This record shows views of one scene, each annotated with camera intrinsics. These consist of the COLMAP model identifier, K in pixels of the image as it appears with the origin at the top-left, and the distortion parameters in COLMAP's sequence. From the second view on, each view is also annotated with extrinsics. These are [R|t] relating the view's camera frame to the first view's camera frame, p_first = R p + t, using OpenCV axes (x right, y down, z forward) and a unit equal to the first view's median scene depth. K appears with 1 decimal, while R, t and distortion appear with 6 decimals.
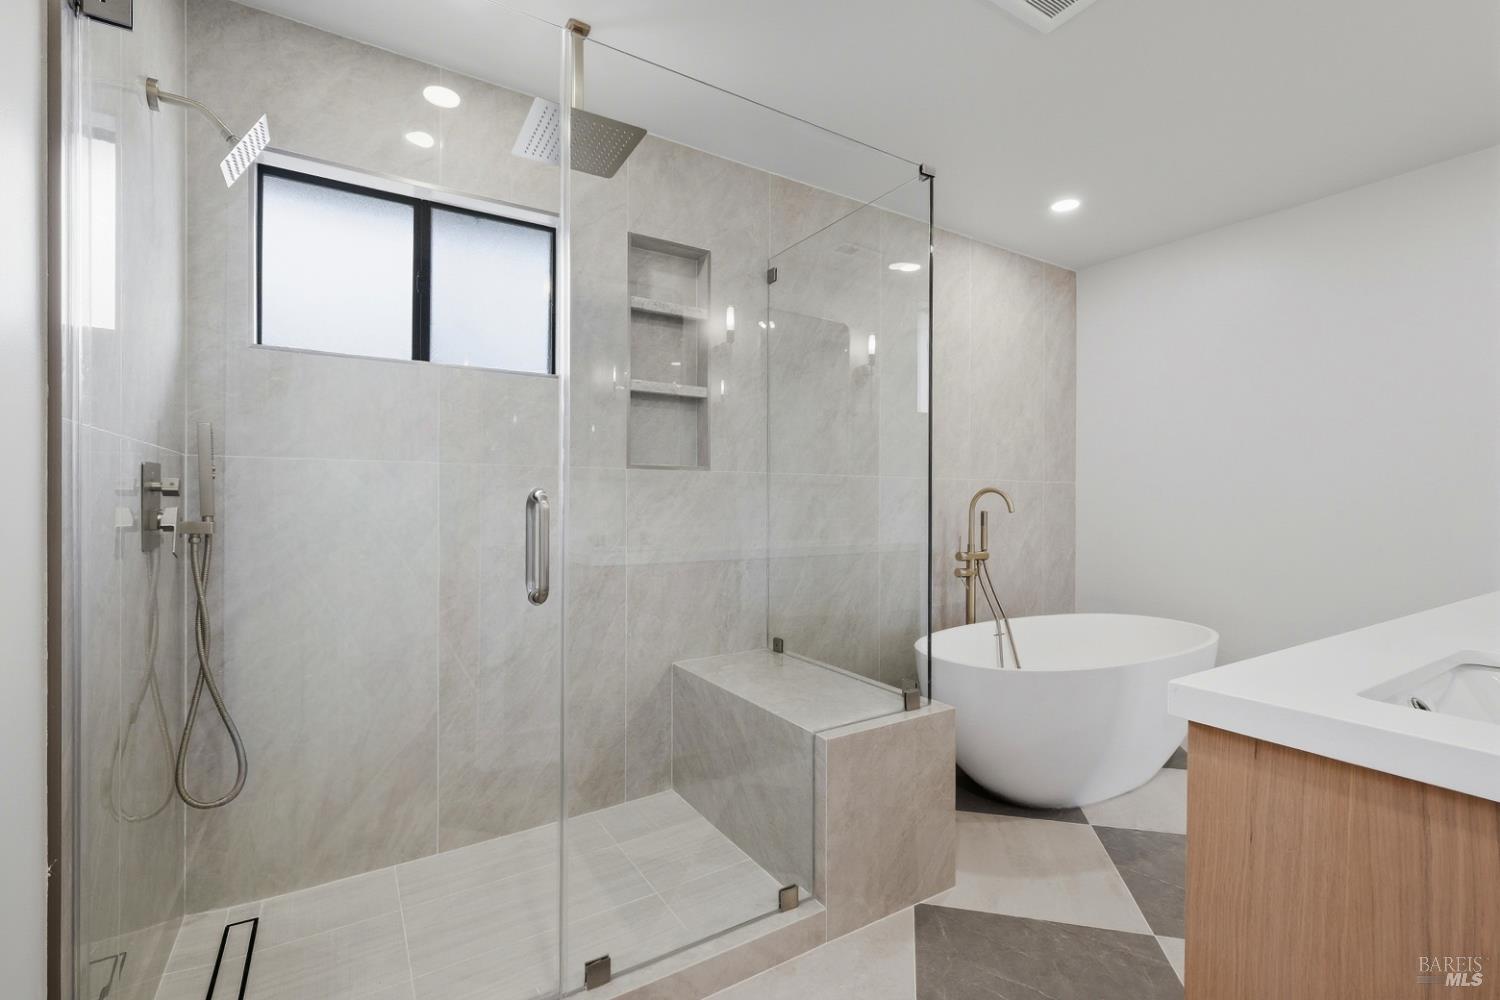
lens RADIAL K [[665.0, 0, 750.0], [0, 665.0, 500.0], [0, 0, 1]] dist [-0.001667, -0.000235]
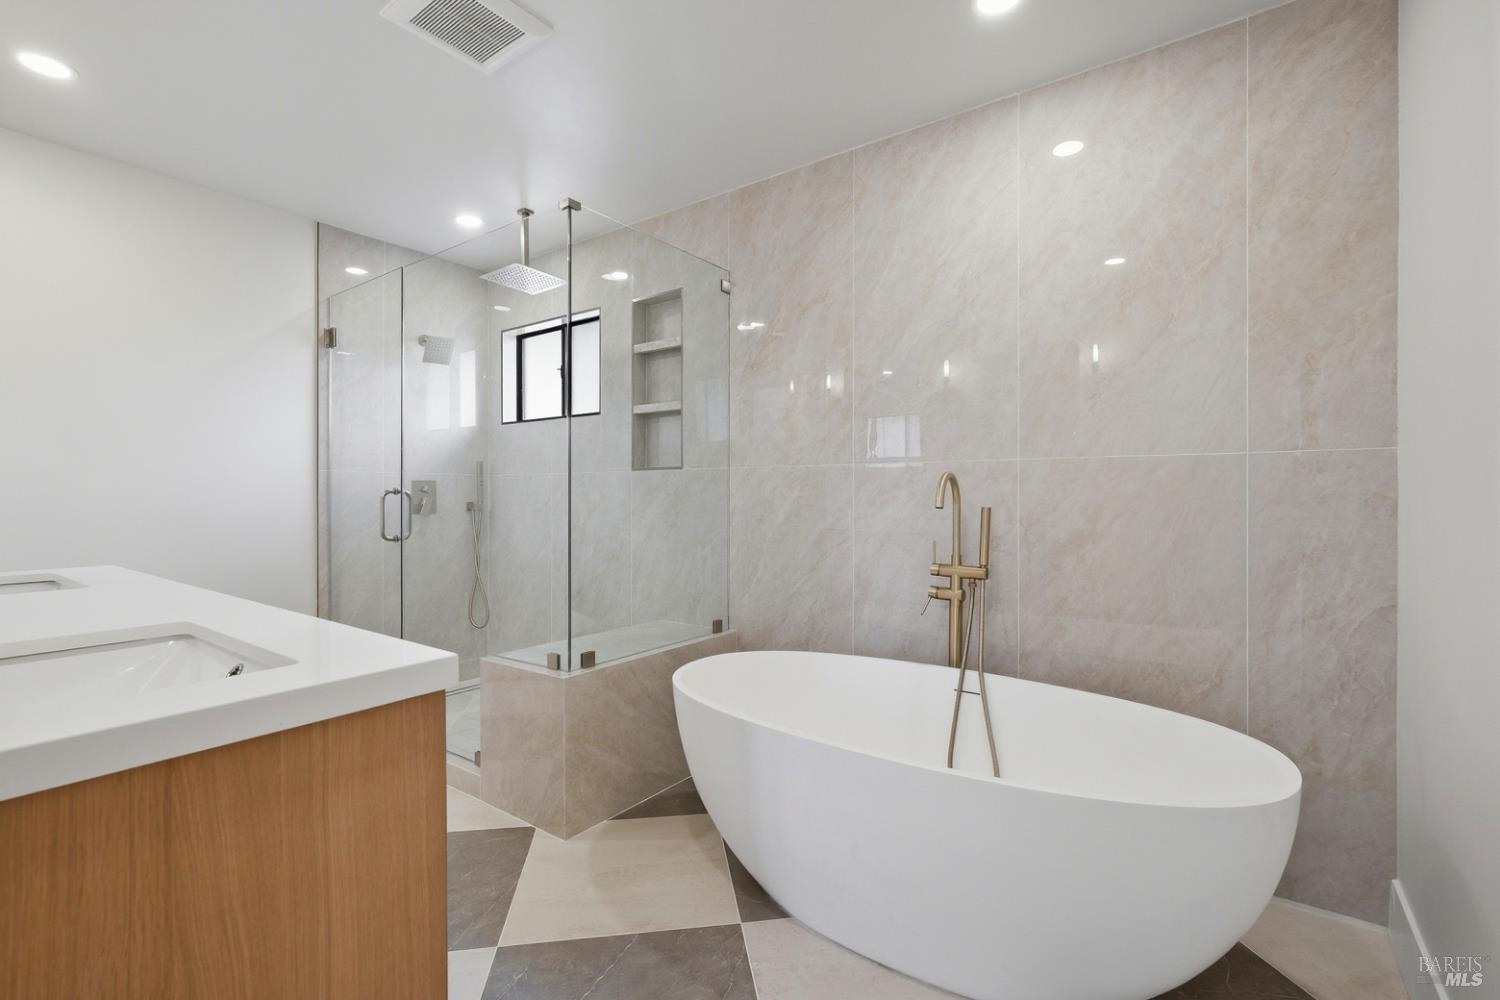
lens RADIAL K [[668.5, 0, 752.9], [0, 668.5, 489.3], [0, 0, 1]] dist [-0.000079, -0.000295]
pose [[0.370787, -0.012018, -0.928640, 1.064829], [0.004193, 0.999928, -0.011266, 0.006646], [0.928708, 0.000283, 0.370811, 0.637556]]
